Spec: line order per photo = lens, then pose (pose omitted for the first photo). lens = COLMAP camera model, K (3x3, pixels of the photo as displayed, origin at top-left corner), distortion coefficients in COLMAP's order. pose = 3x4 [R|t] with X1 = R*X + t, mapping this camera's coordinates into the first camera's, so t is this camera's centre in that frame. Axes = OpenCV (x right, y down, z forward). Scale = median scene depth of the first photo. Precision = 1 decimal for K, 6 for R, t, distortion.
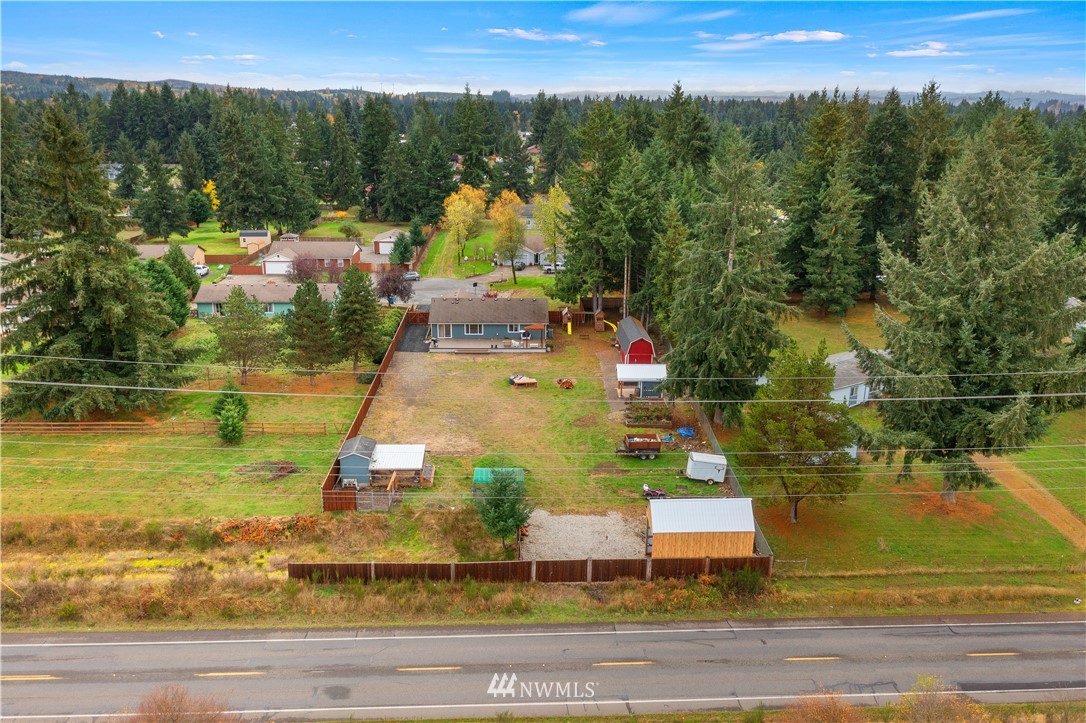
lens RADIAL K [[836.3, 0, 543.0], [0, 836.3, 361.5], [0, 0, 1]] dist [-0.004895, -0.002987]
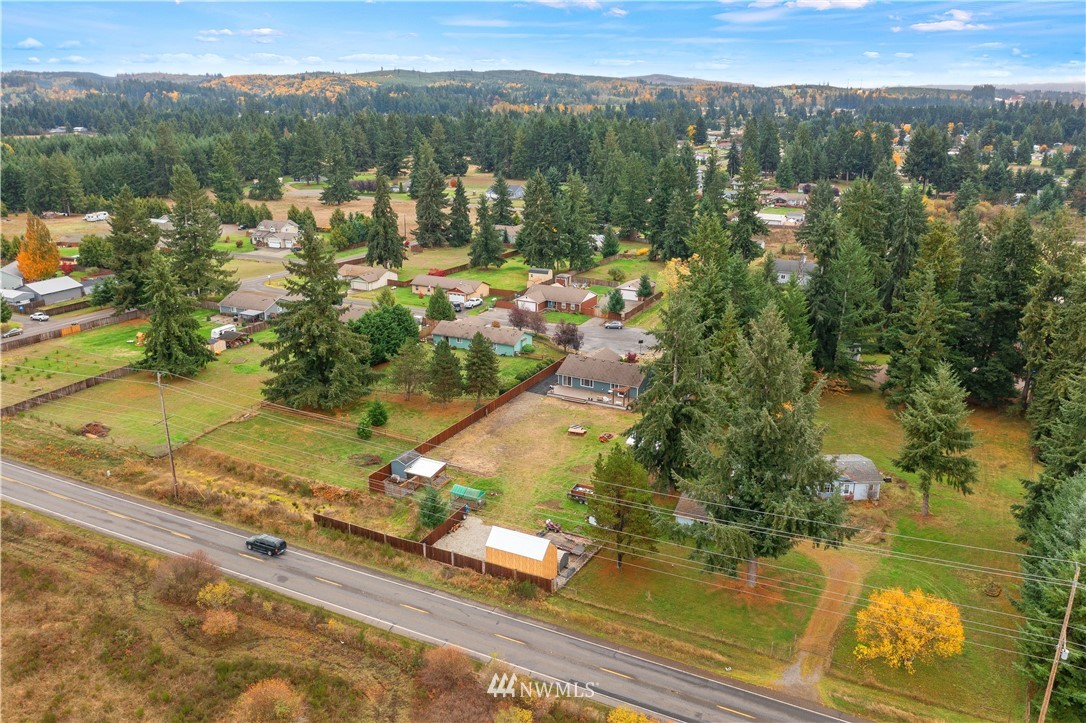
lens RADIAL K [[836.3, 0, 543.0], [0, 836.3, 361.5], [0, 0, 1]] dist [-0.004895, -0.002987]
pose [[0.868559, 0.140799, -0.475165, 0.777880], [-0.138601, 0.989546, 0.039867, -0.187156], [0.475810, 0.031232, 0.878993, -0.311871]]
